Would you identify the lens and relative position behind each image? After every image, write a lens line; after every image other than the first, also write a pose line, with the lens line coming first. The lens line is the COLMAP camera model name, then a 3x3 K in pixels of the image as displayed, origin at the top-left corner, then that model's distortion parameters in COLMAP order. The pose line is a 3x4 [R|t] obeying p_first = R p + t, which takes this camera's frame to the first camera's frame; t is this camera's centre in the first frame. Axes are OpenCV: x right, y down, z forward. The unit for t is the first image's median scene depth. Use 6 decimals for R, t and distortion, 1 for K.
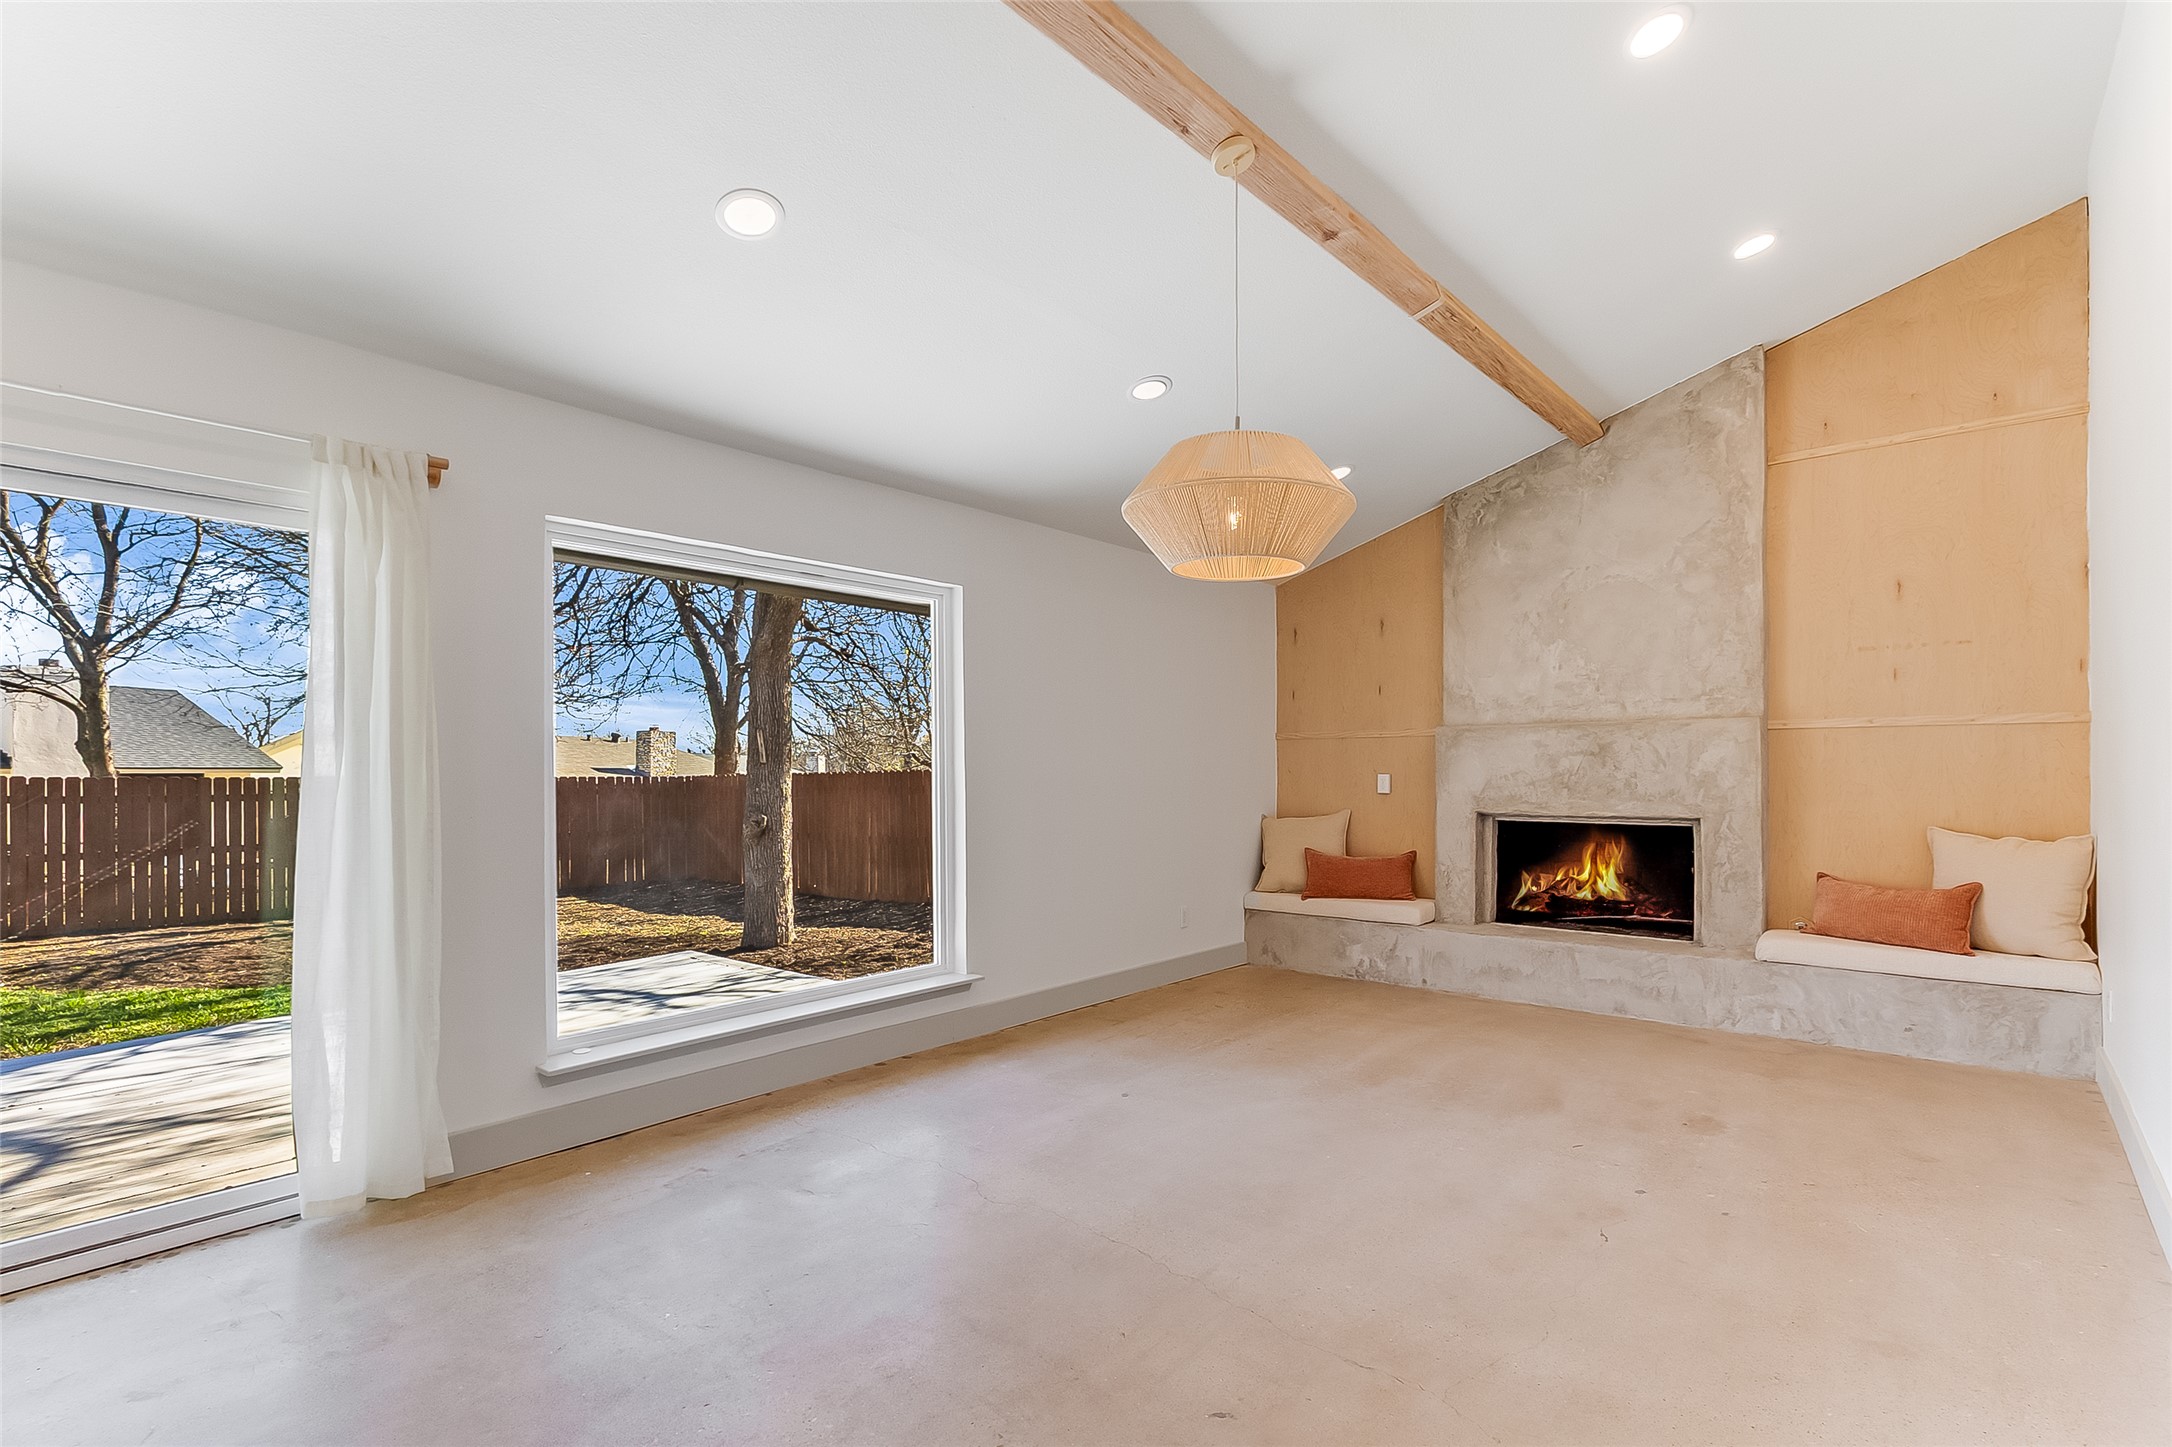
lens RADIAL K [[1024.4, 0, 1157.7], [0, 1024.4, 768.0], [0, 0, 1]] dist [0.002419, 0.000535]
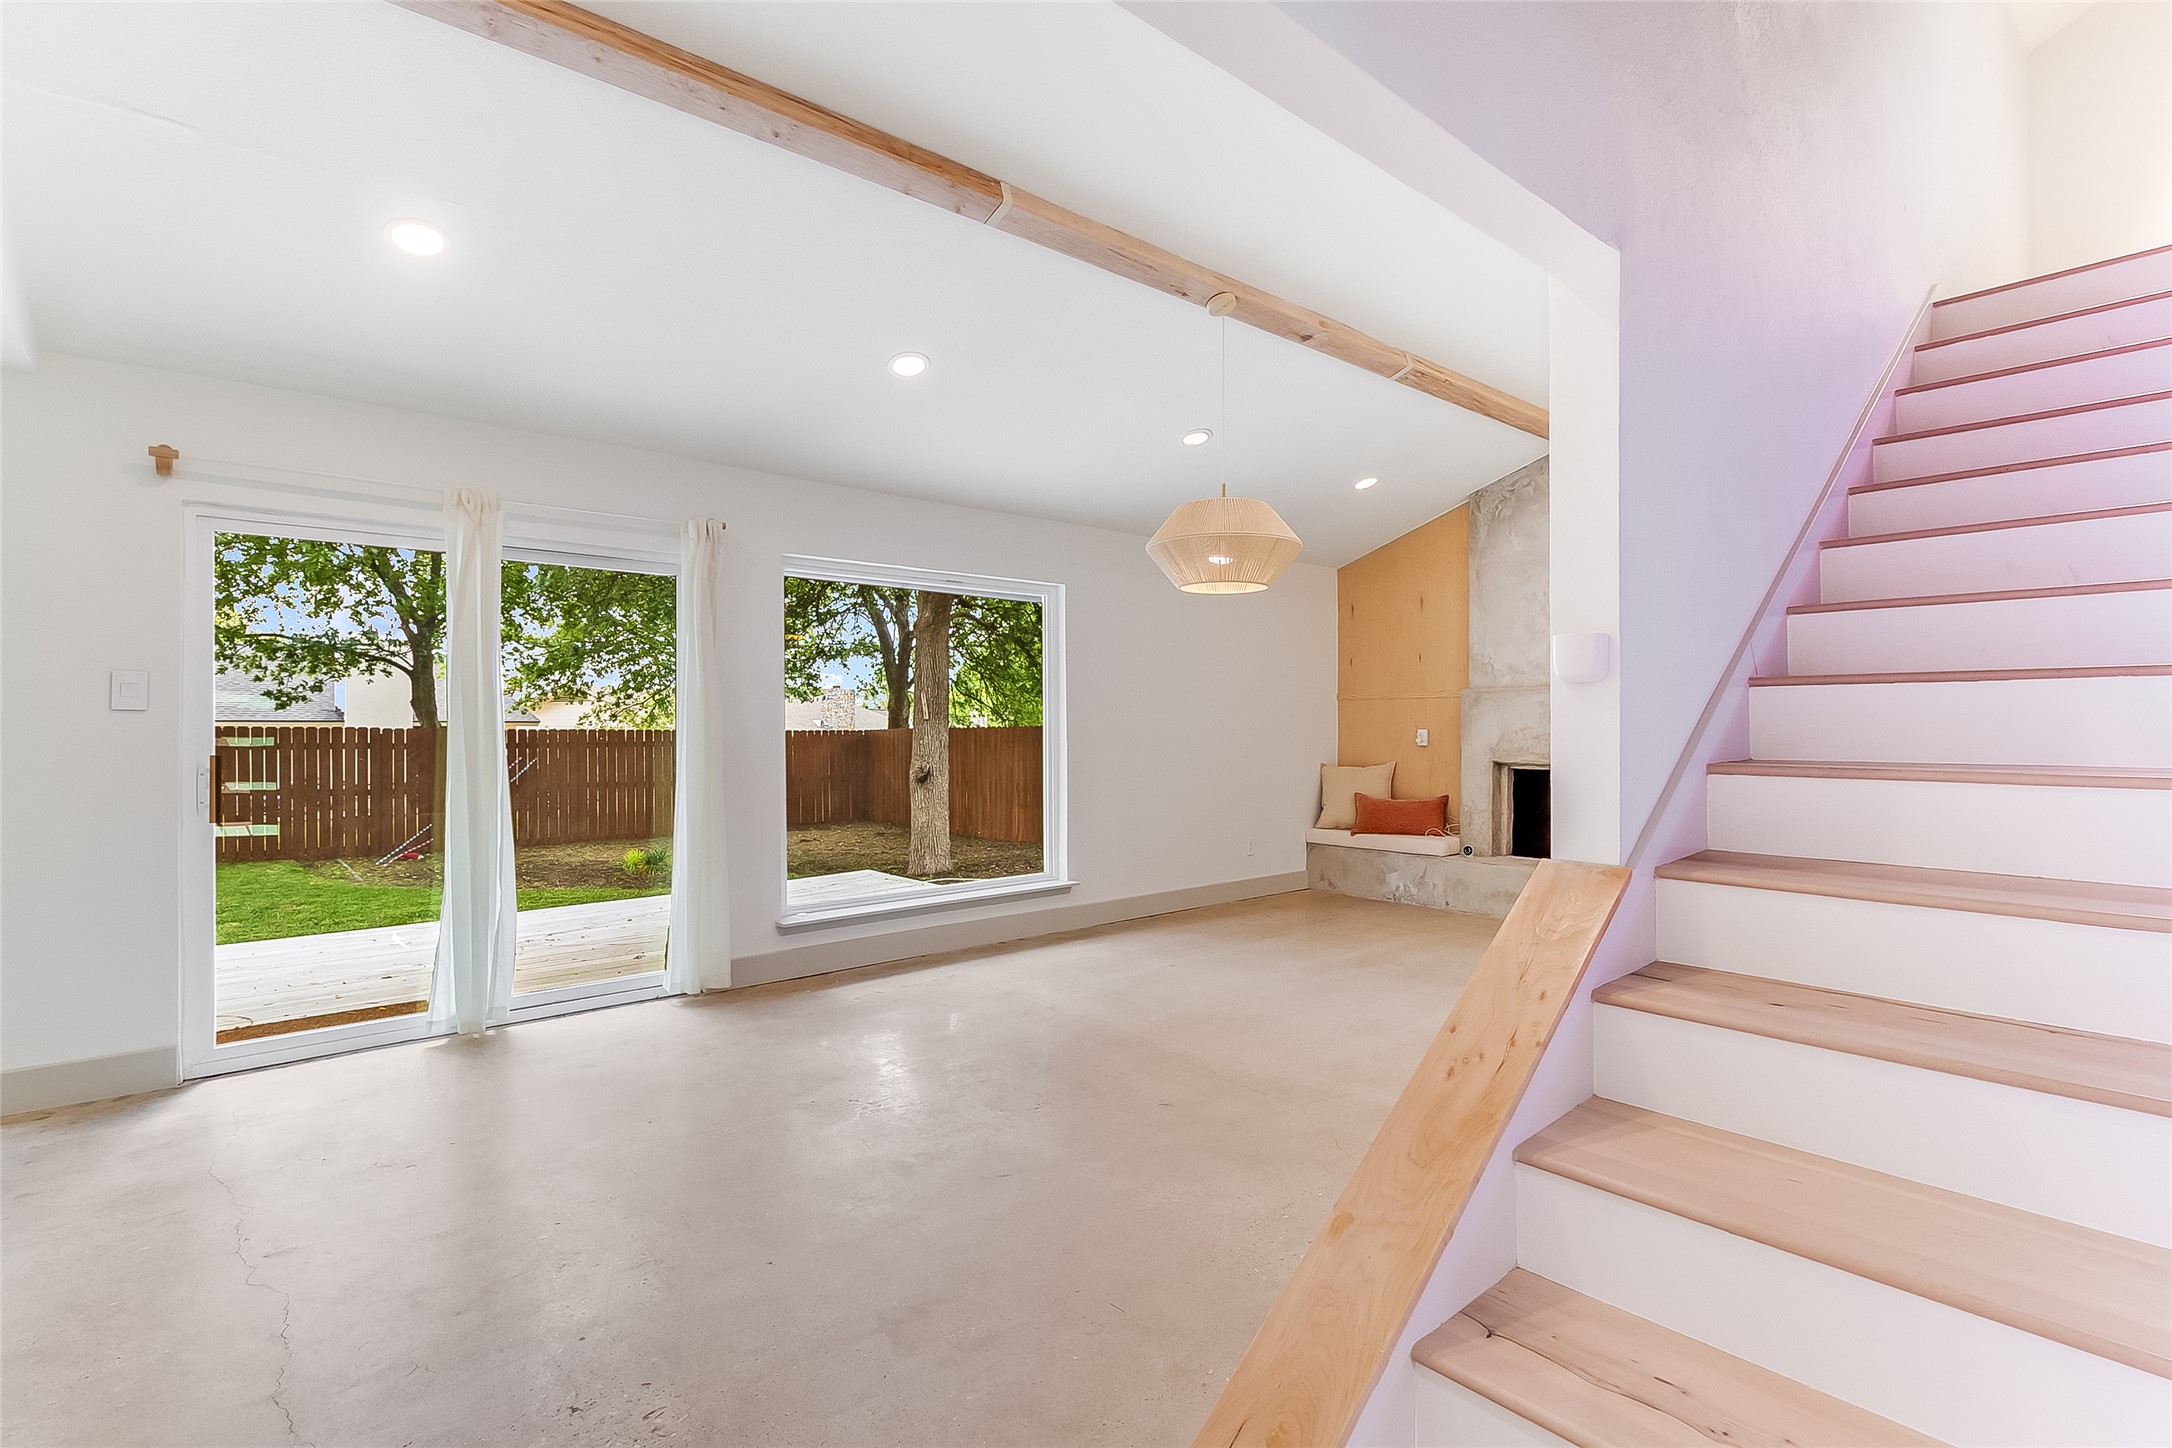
lens RADIAL K [[1111.0, 0, 1117.7], [0, 1111.0, 727.5], [0, 0, 1]] dist [-0.001274, -0.000260]
pose [[0.978992, 0.002150, -0.203887, 0.159072], [-0.001161, 0.999987, 0.004972, -0.002434], [0.203895, -0.004631, 0.978982, -0.364379]]
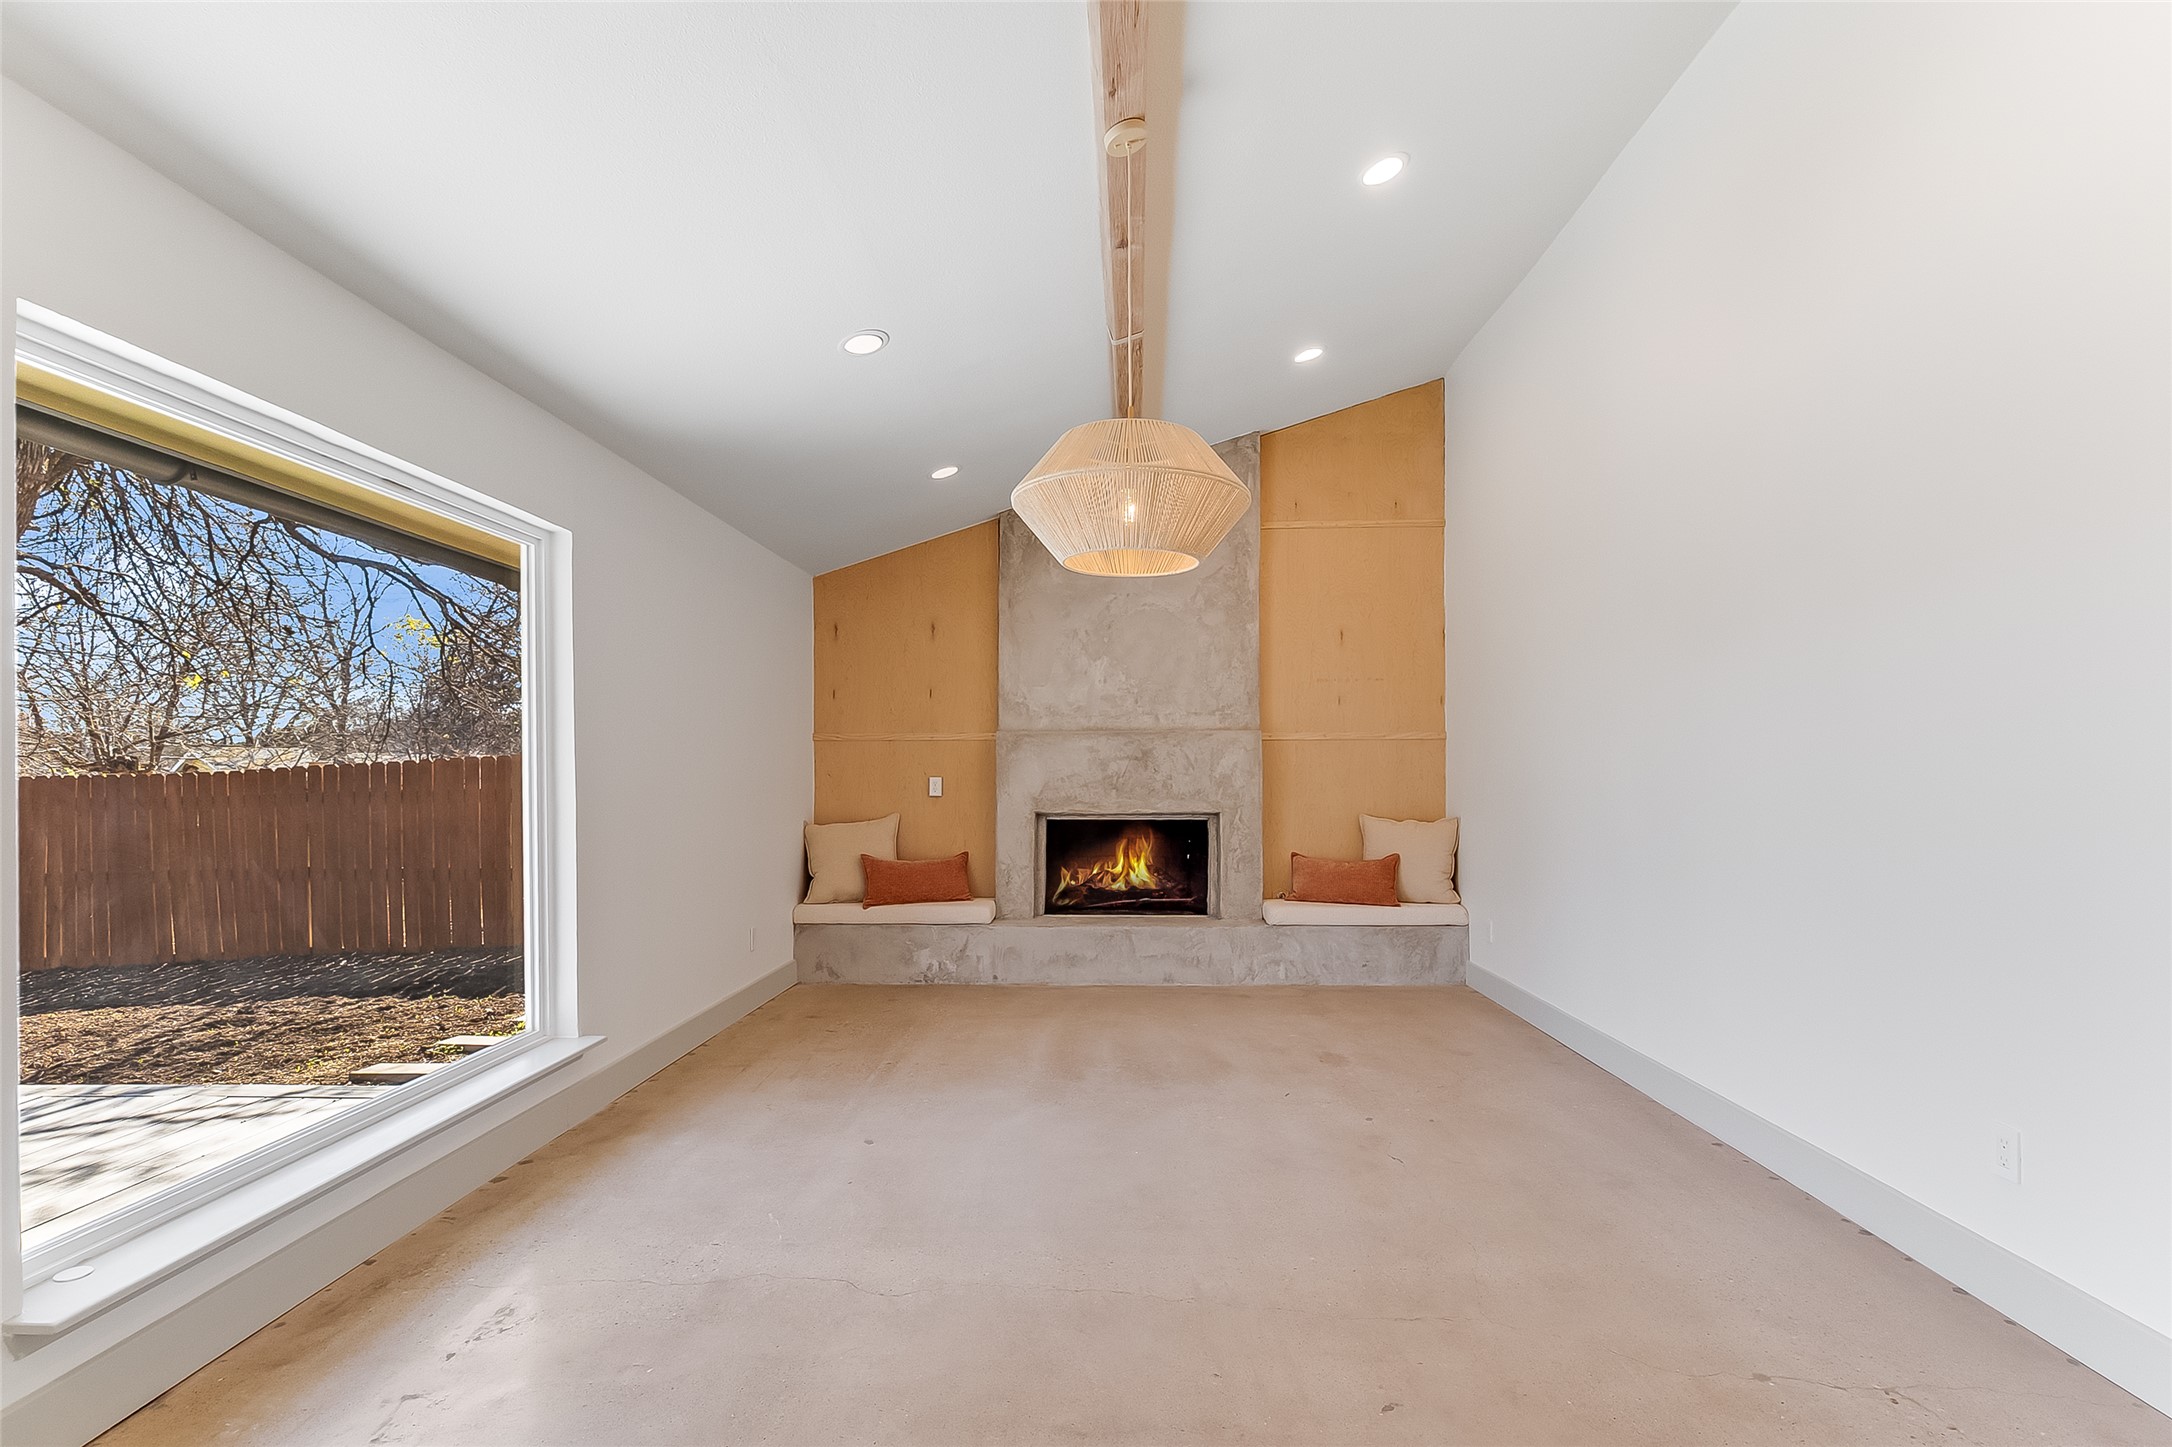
lens RADIAL K [[1012.2, 0, 999.1], [0, 1012.2, 775.1], [0, 0, 1]] dist [-0.002332, -0.000008]
pose [[0.795946, -0.001176, 0.605367, -0.380596], [0.000147, 0.999998, 0.001749, 0.002524], [-0.605368, -0.001303, 0.795945, 0.198159]]
